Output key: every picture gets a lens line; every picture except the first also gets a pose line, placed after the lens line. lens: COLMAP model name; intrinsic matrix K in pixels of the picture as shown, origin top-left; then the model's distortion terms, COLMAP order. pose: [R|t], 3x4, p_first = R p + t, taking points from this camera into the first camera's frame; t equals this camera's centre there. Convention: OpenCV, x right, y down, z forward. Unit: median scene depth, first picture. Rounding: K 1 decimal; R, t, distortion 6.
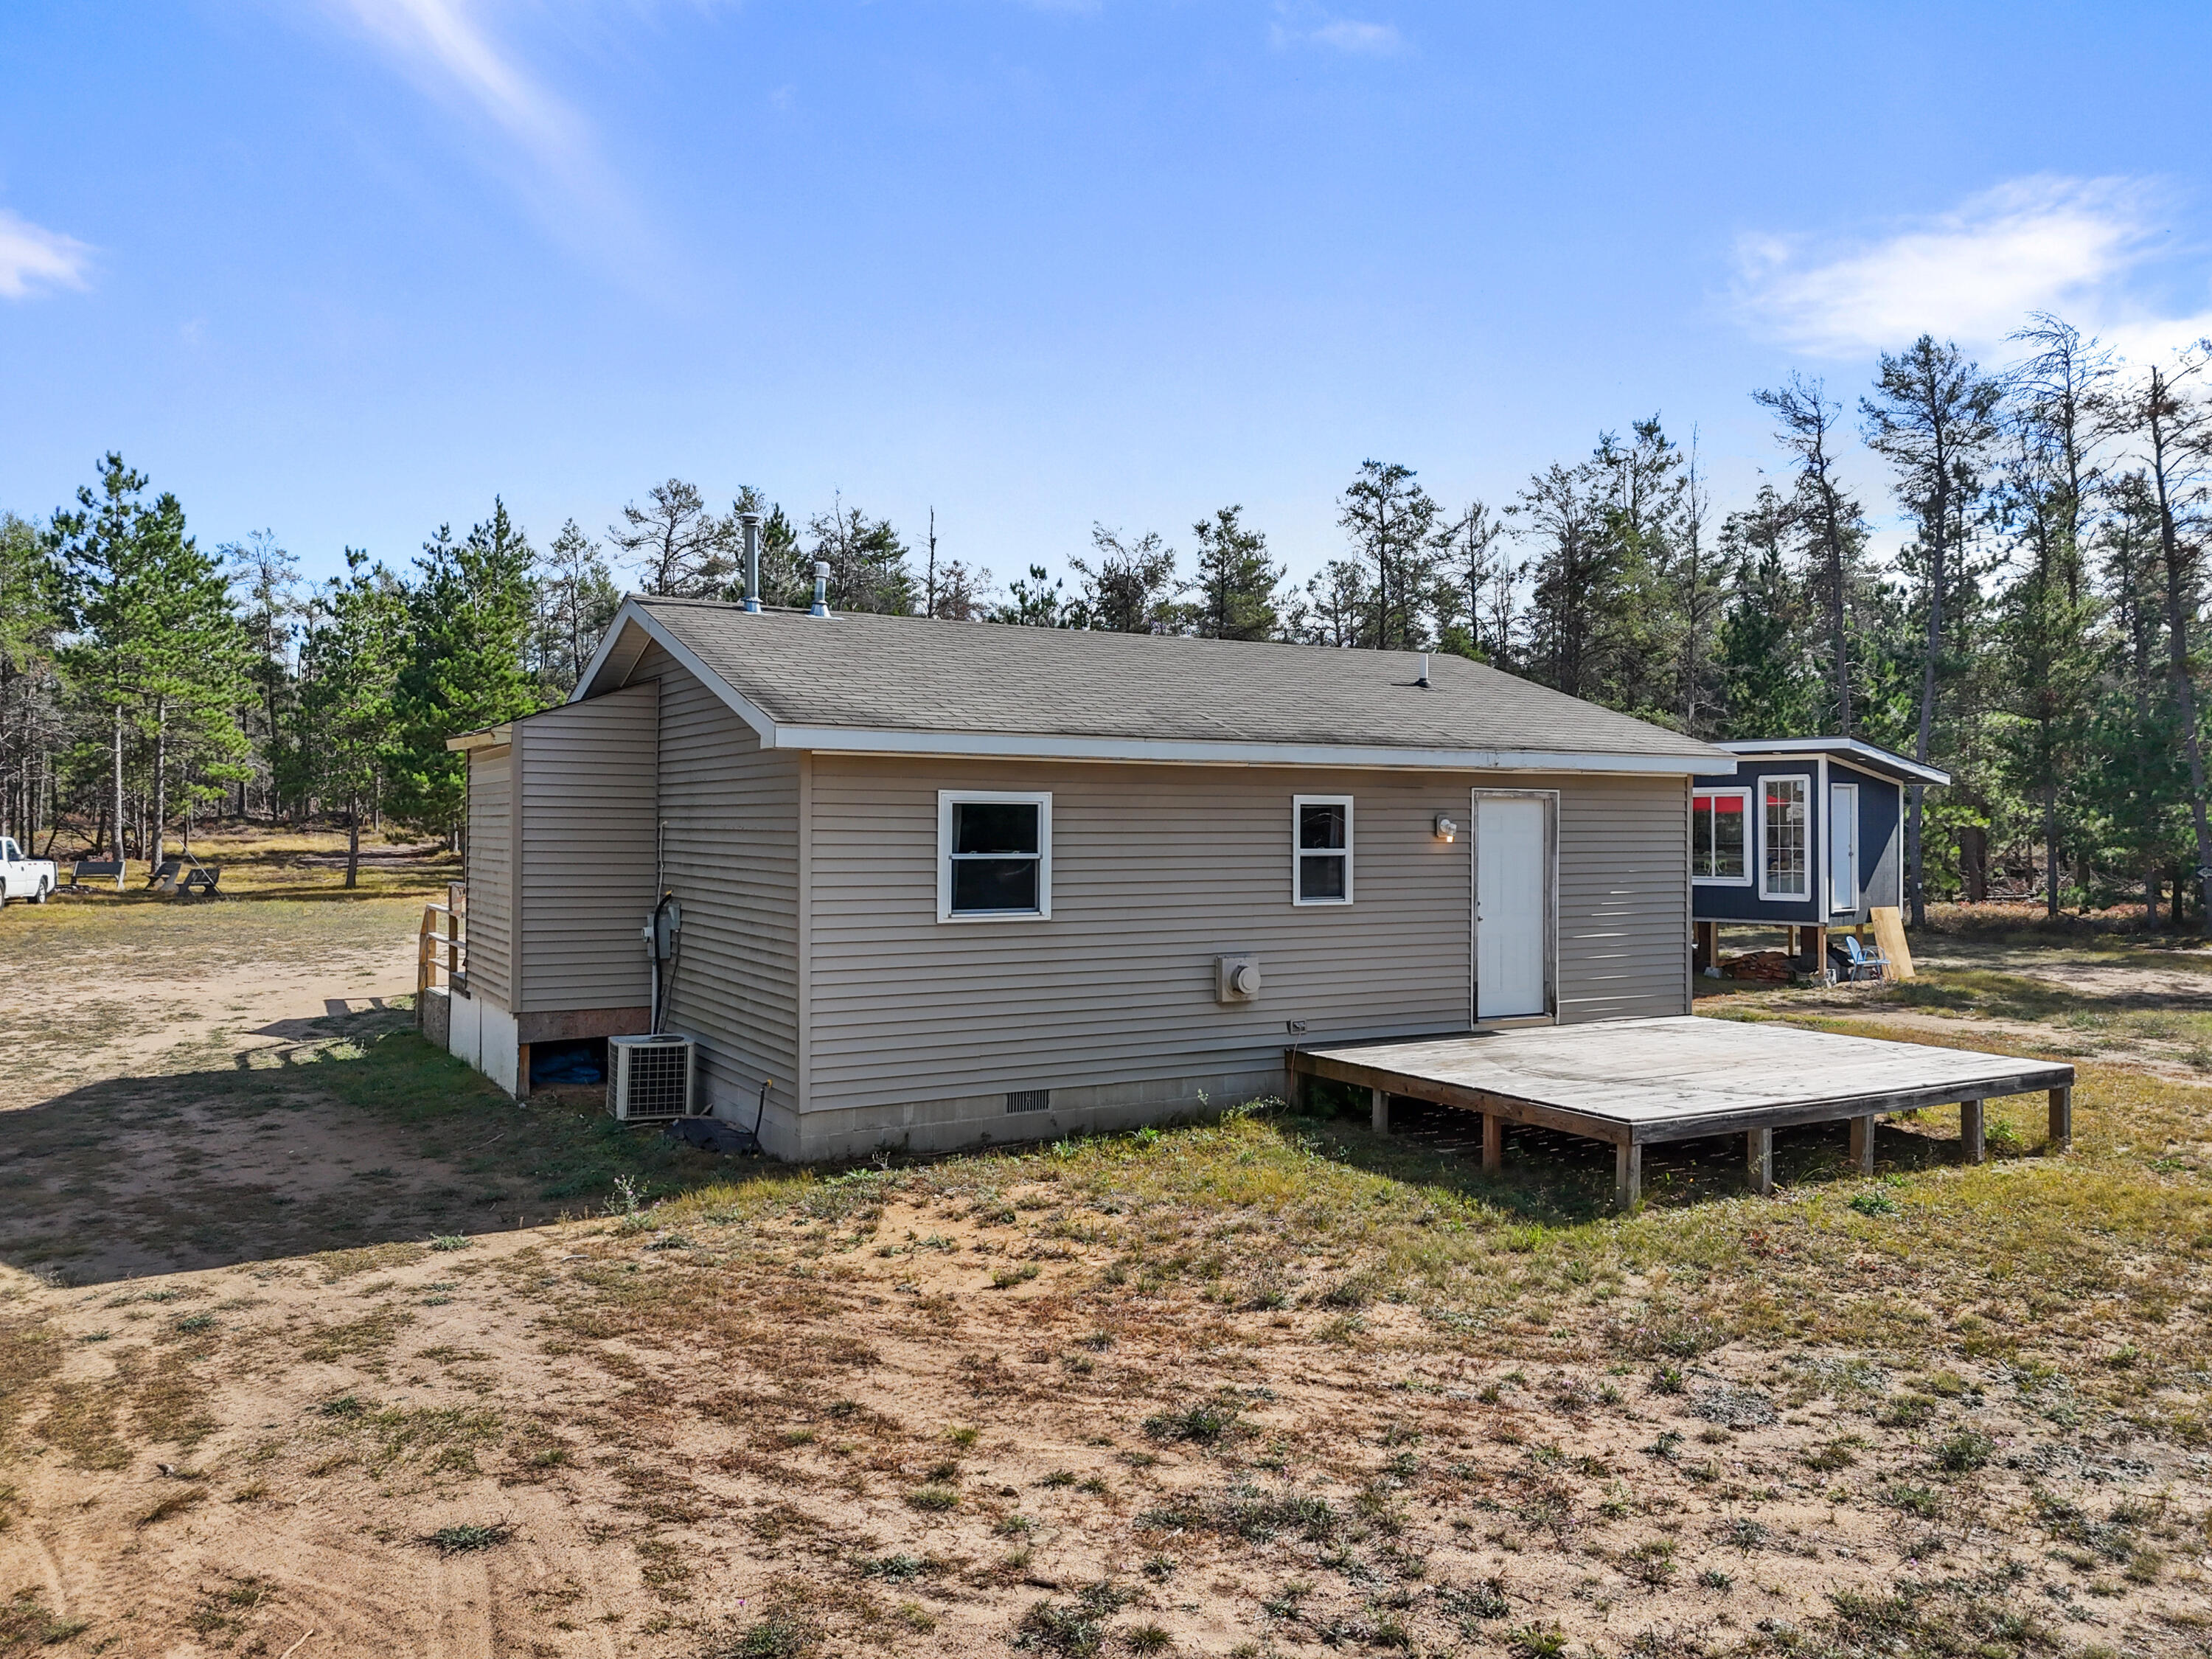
lens RADIAL K [[1641.9, 0, 1117.0], [0, 1641.9, 823.8], [0, 0, 1]] dist [0.036733, -0.025578]
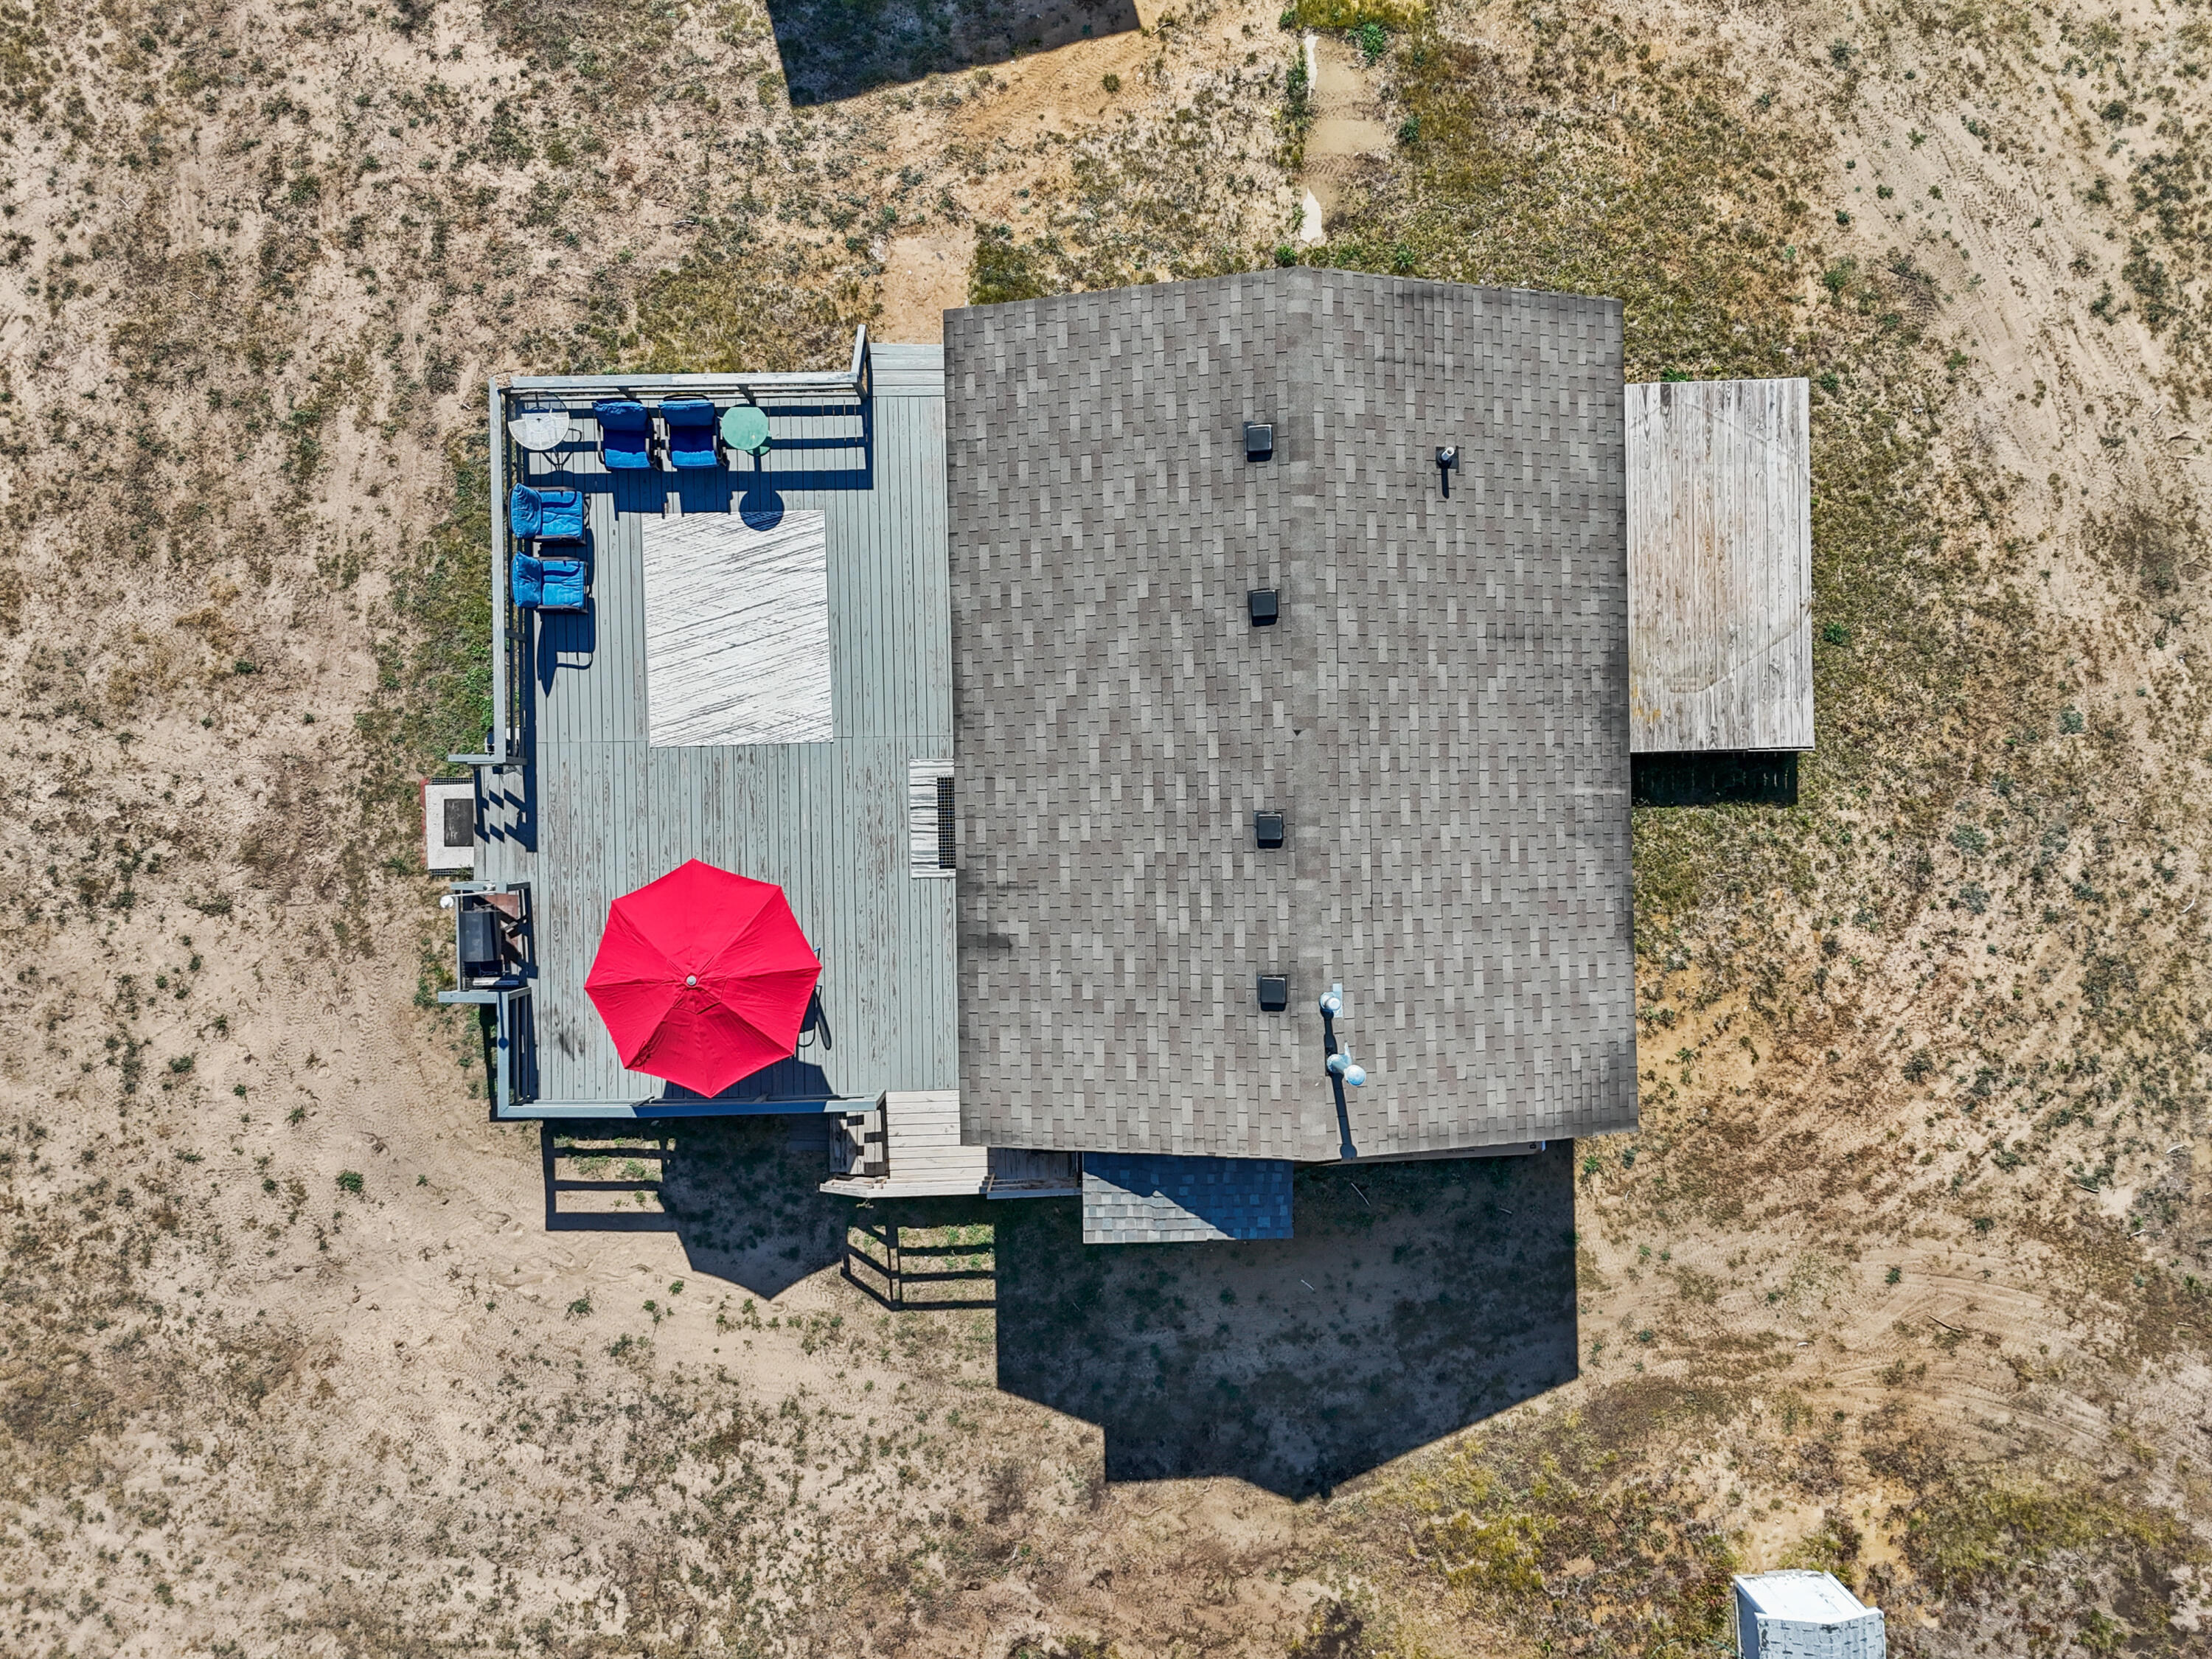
lens RADIAL K [[1641.9, 0, 1108.6], [0, 1641.9, 829.6], [0, 0, 1]] dist [0.036733, -0.025578]
pose [[0.488266, -0.872682, 0.004707, -0.345138], [-0.012386, -0.001536, 0.999922, -2.957736], [-0.872607, -0.488287, -0.011559, 2.741496]]
